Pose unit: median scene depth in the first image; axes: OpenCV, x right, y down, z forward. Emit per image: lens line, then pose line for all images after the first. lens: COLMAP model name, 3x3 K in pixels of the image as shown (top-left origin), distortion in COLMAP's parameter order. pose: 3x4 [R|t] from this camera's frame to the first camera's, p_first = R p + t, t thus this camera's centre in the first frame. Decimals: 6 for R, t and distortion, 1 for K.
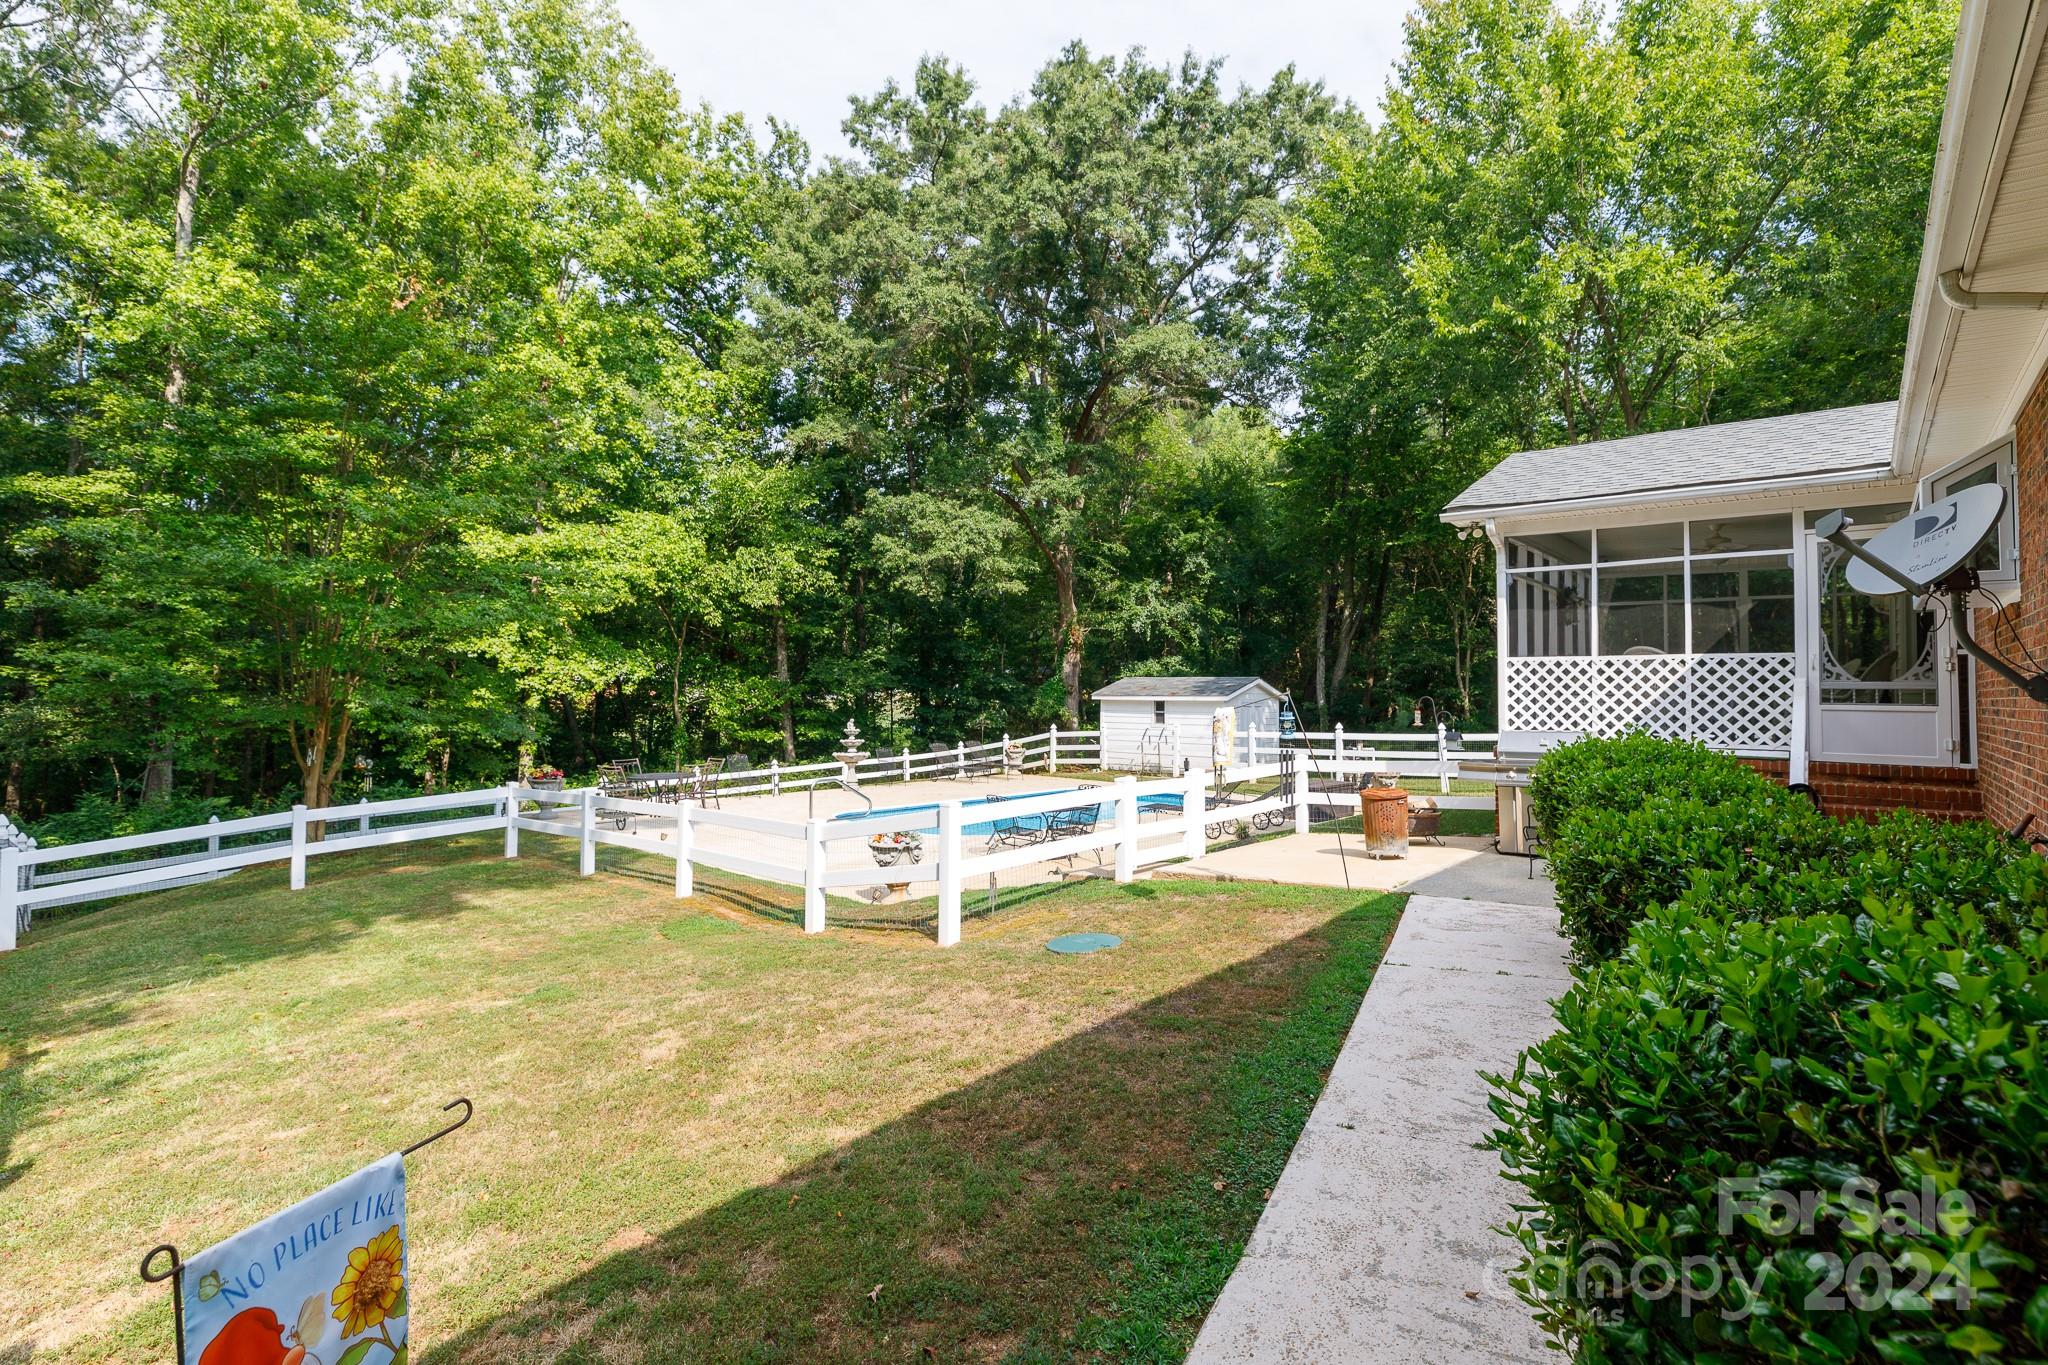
lens RADIAL K [[979.3, 0, 1024.0], [0, 979.3, 682.5], [0, 0, 1]] dist [0.022431, 0.000076]
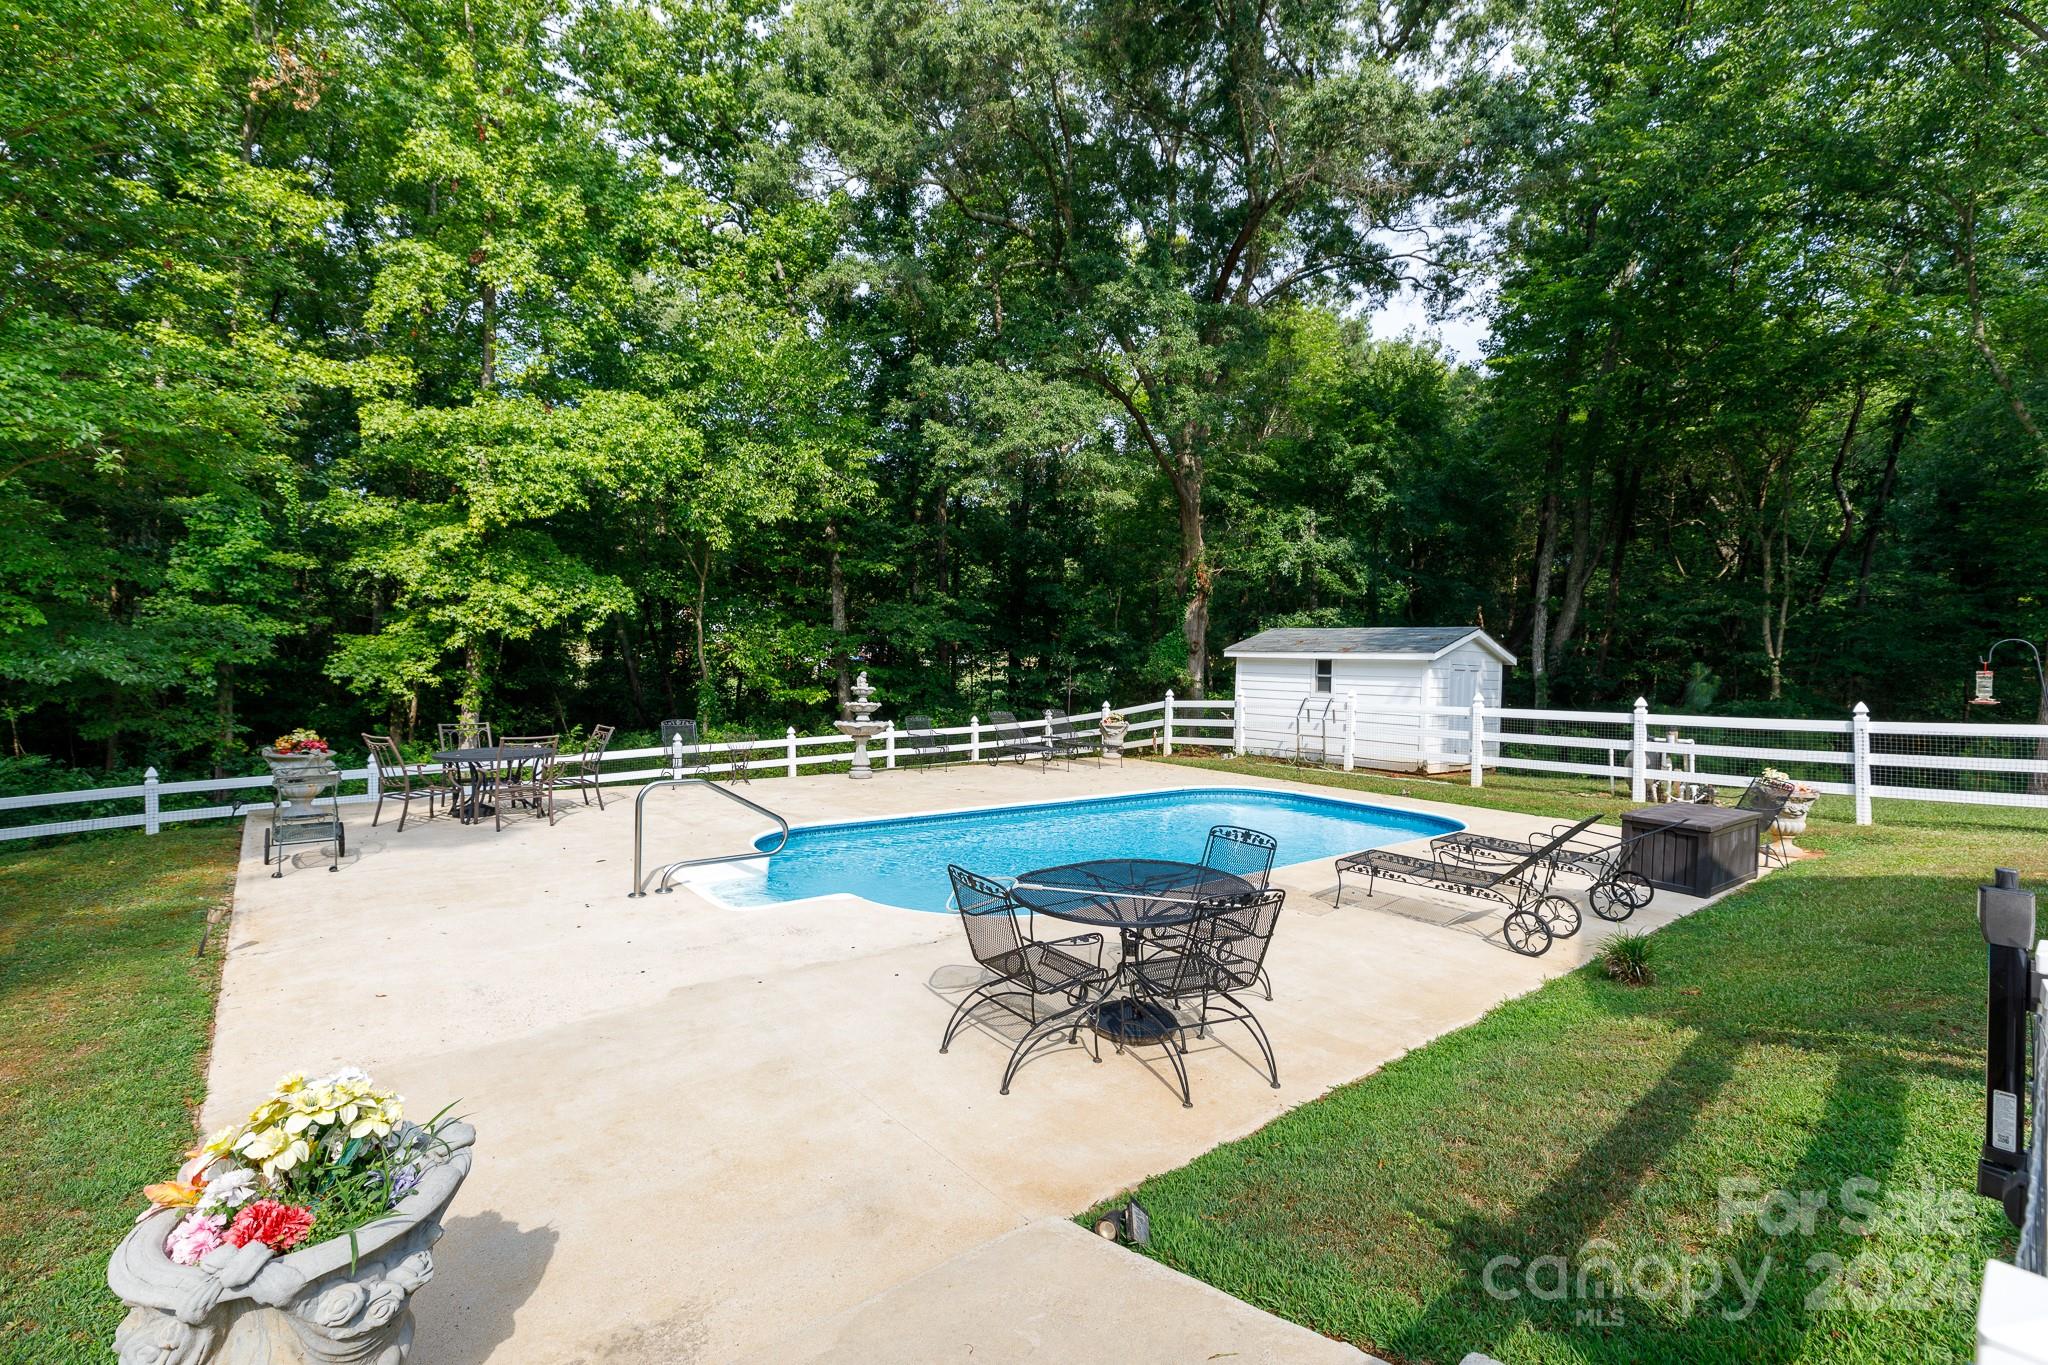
lens RADIAL K [[854.3, 0, 1024.0], [0, 854.3, 682.5], [0, 0, 1]] dist [0.011219, 0.000004]
pose [[0.988633, 0.023816, -0.148453, 0.018245], [-0.019528, 0.999351, 0.030270, 0.020738], [0.149077, -0.027027, 0.988456, 0.366984]]
